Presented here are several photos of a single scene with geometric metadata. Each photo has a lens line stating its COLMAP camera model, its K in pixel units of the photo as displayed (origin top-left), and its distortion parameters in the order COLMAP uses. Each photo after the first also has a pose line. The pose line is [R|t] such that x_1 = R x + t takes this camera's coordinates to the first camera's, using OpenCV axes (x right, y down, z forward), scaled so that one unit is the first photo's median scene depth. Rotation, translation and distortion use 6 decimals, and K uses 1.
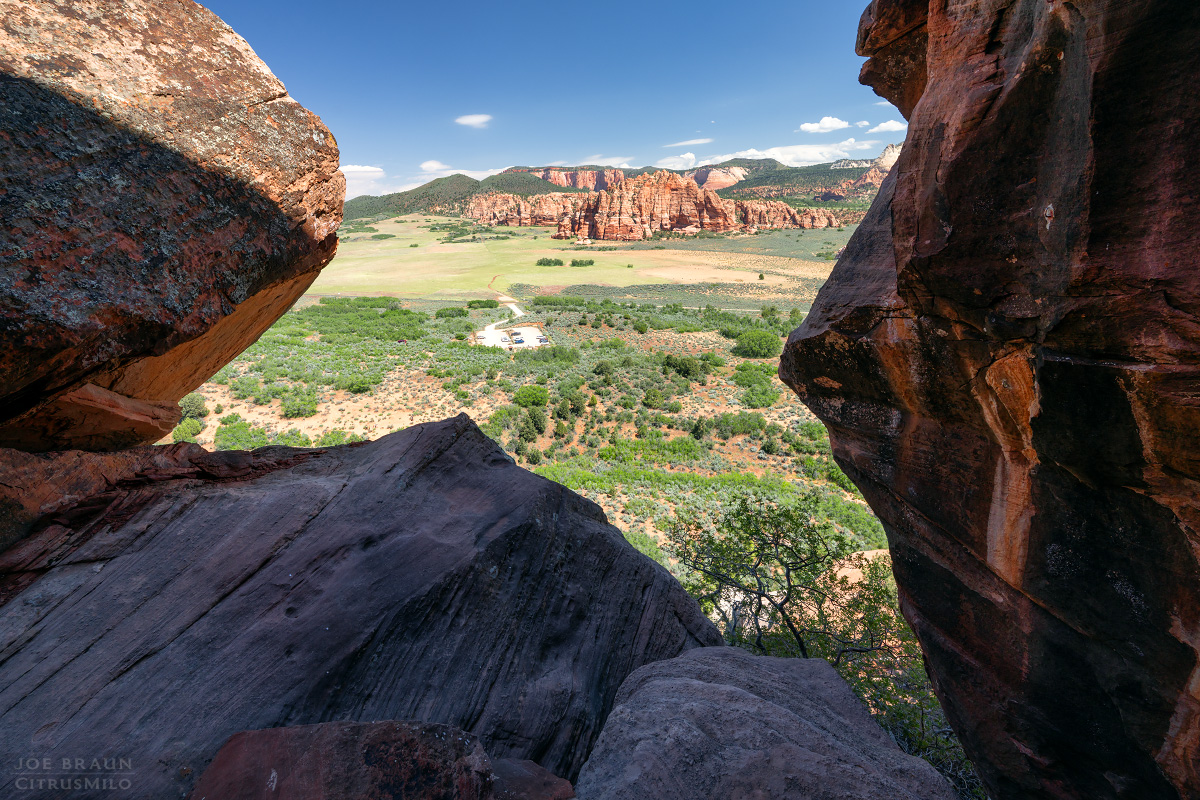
lens RADIAL K [[541.7, 0, 600.0], [0, 541.7, 400.0], [0, 0, 1]] dist [-0.000106, -0.000029]
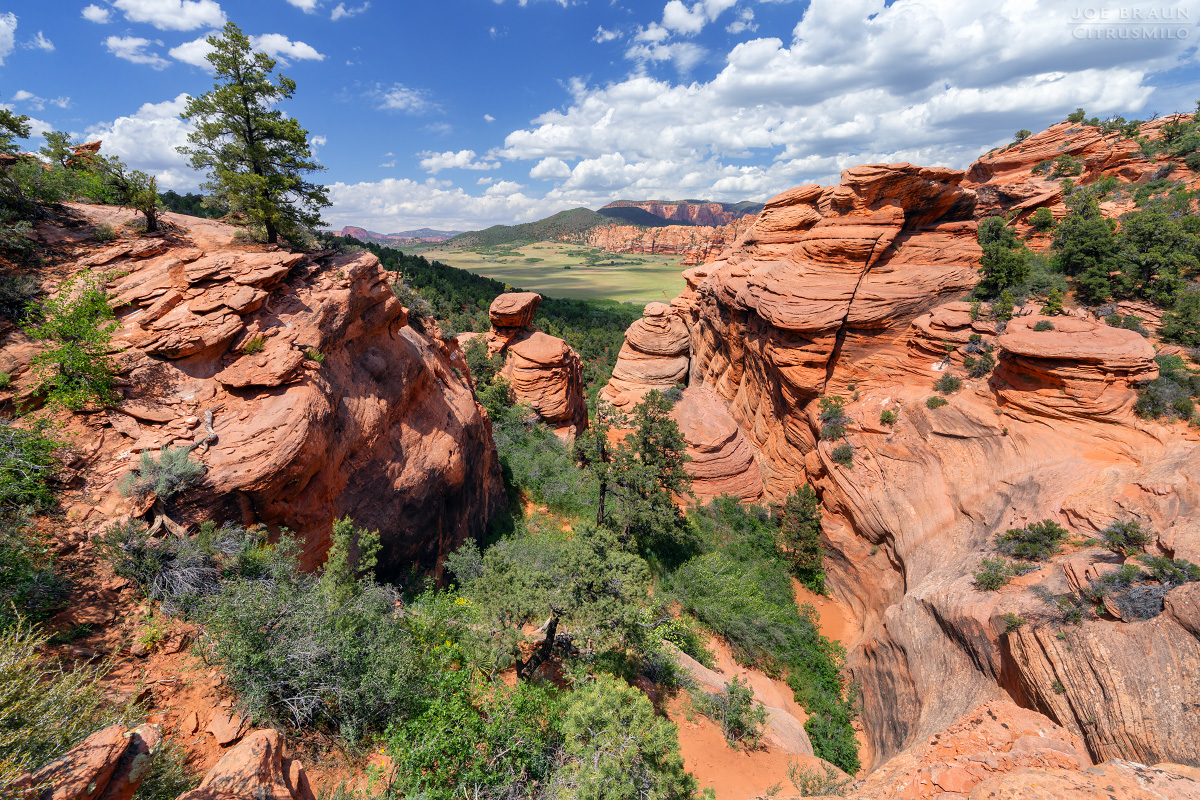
lens RADIAL K [[528.1, 0, 600.0], [0, 528.1, 400.0], [0, 0, 1]] dist [-0.000326, -0.000158]
pose [[0.986462, 0.066002, -0.150120, -0.070047], [-0.072687, 0.996573, -0.039478, 0.045058], [0.147000, 0.049855, 0.987879, -0.121891]]
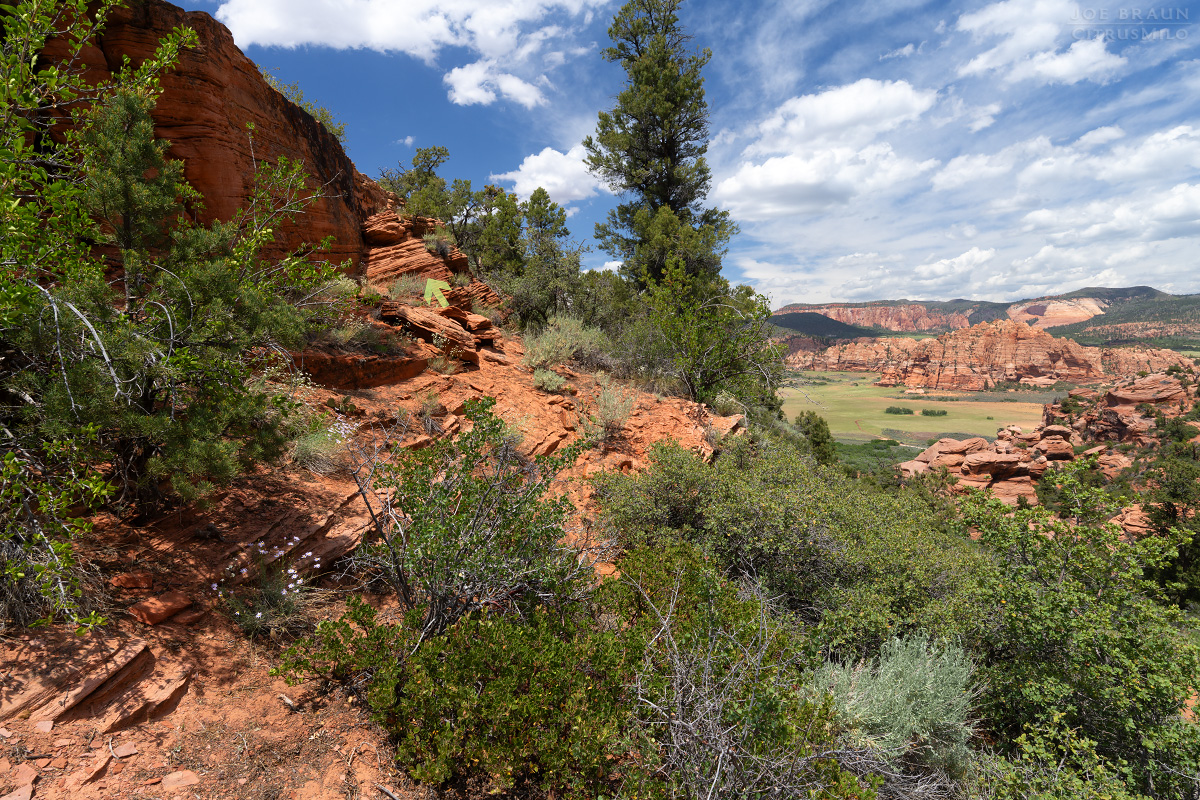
lens RADIAL K [[632.8, 0, 600.0], [0, 632.8, 400.0], [0, 0, 1]] dist [-0.000297, -0.000099]
pose [[0.912224, 0.038343, -0.407894, -0.073554], [-0.139391, 0.965261, -0.221001, 0.050362], [0.385250, 0.258459, 0.885879, -0.204309]]
